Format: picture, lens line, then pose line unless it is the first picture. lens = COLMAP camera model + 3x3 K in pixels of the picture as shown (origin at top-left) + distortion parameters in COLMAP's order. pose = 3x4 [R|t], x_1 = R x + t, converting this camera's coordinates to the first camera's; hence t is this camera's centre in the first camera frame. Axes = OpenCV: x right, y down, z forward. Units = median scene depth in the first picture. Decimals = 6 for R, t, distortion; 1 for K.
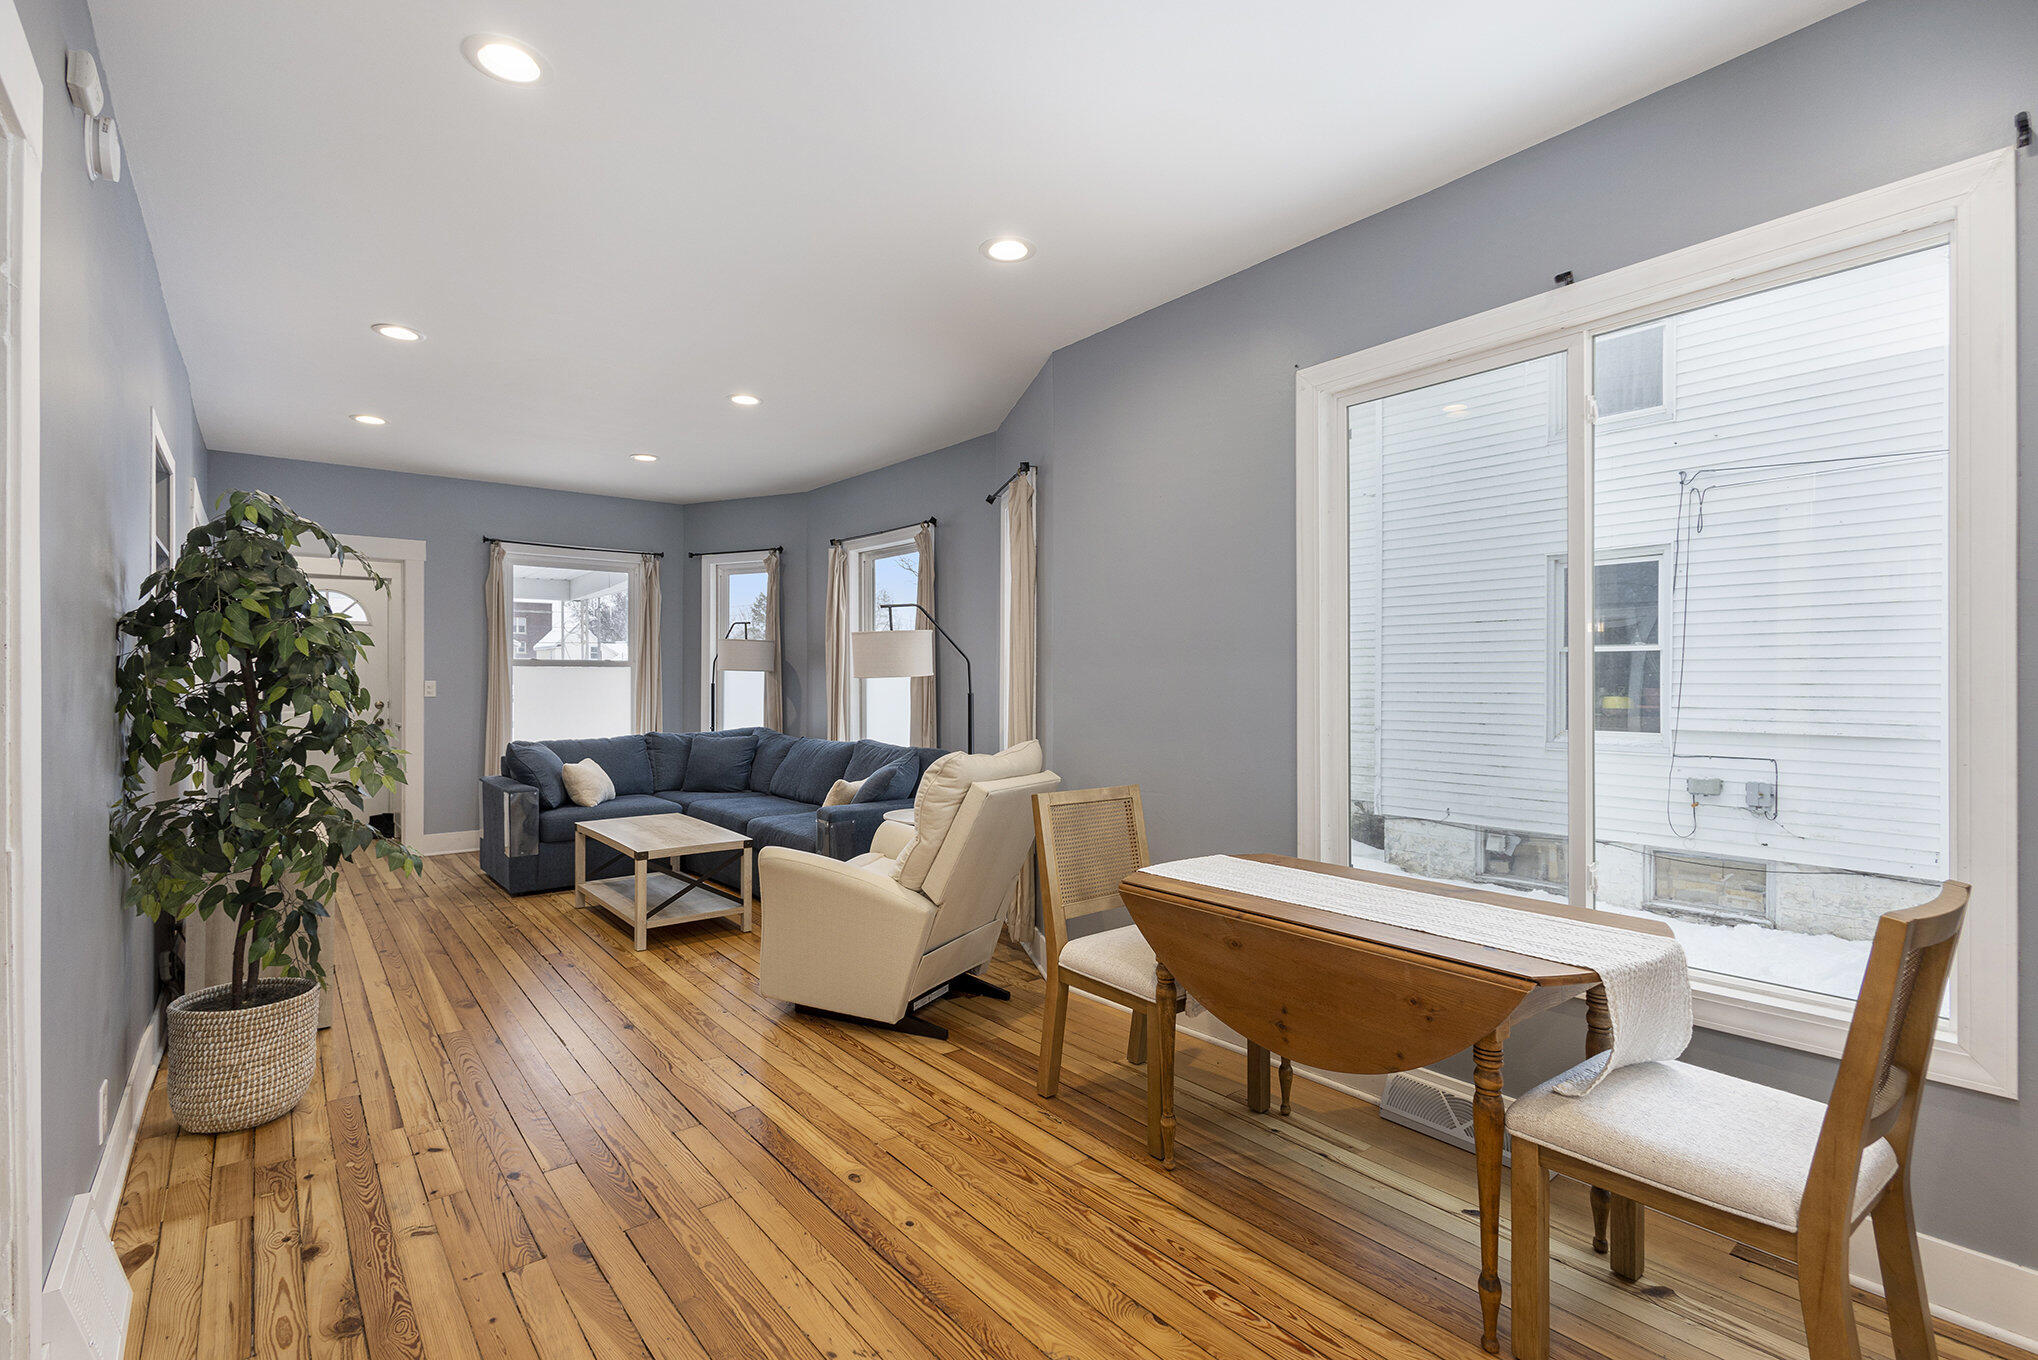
lens RADIAL K [[937.7, 0, 1015.3], [0, 937.7, 677.0], [0, 0, 1]] dist [-0.002809, -0.000478]
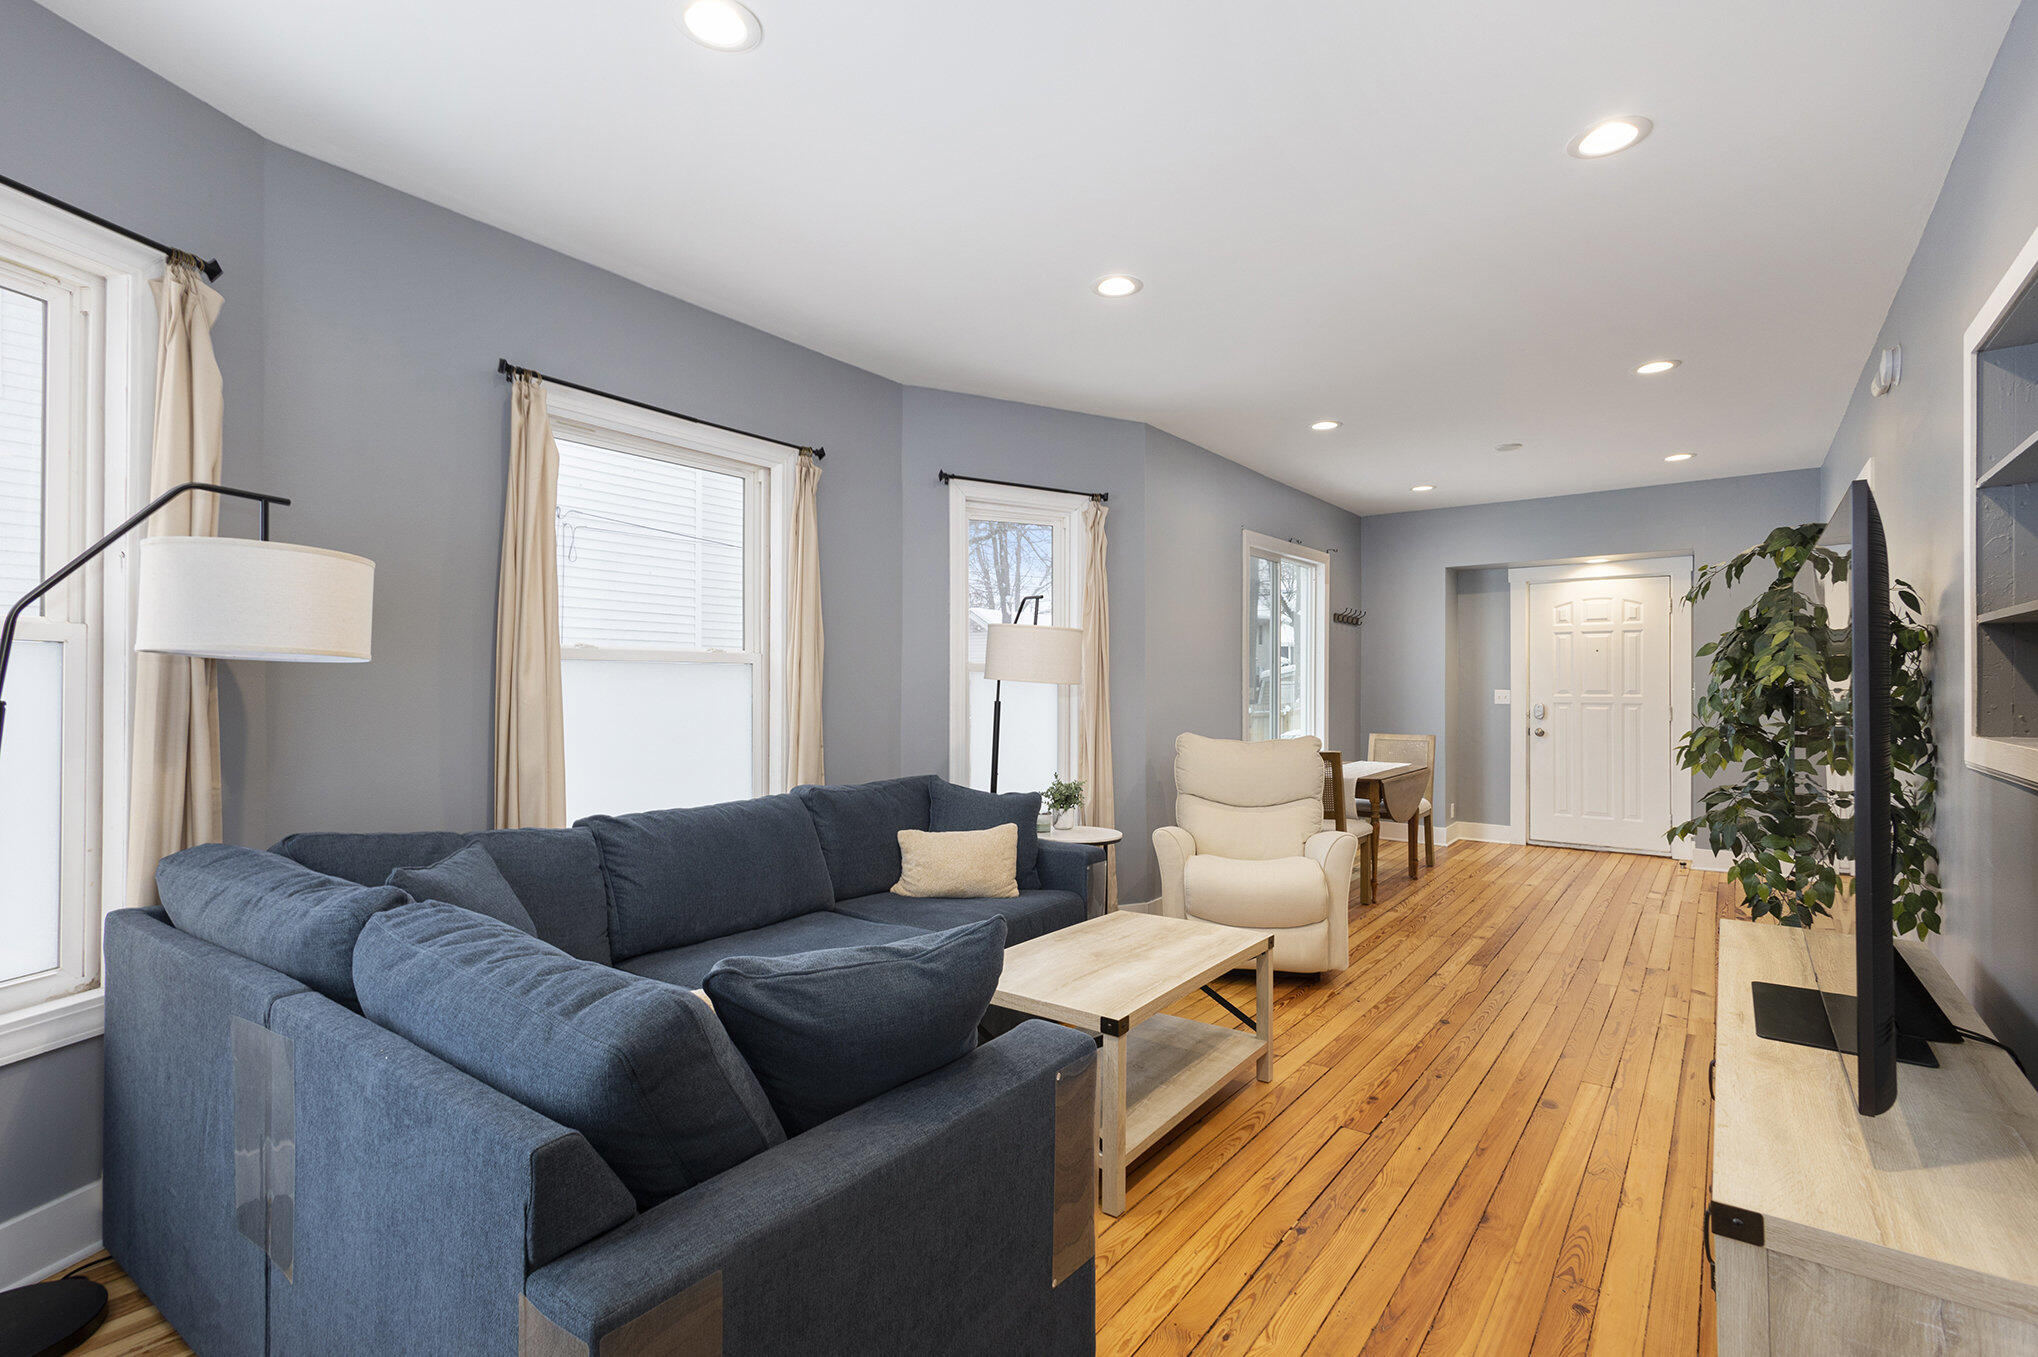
lens RADIAL K [[937.7, 0, 1016.1], [0, 937.7, 683.3], [0, 0, 1]] dist [-0.002809, -0.000478]
pose [[-0.244216, 0.003003, 0.969716, -1.284716], [-0.004466, 0.999981, -0.004221, 0.006081], [-0.969711, -0.005361, -0.244198, 1.692950]]
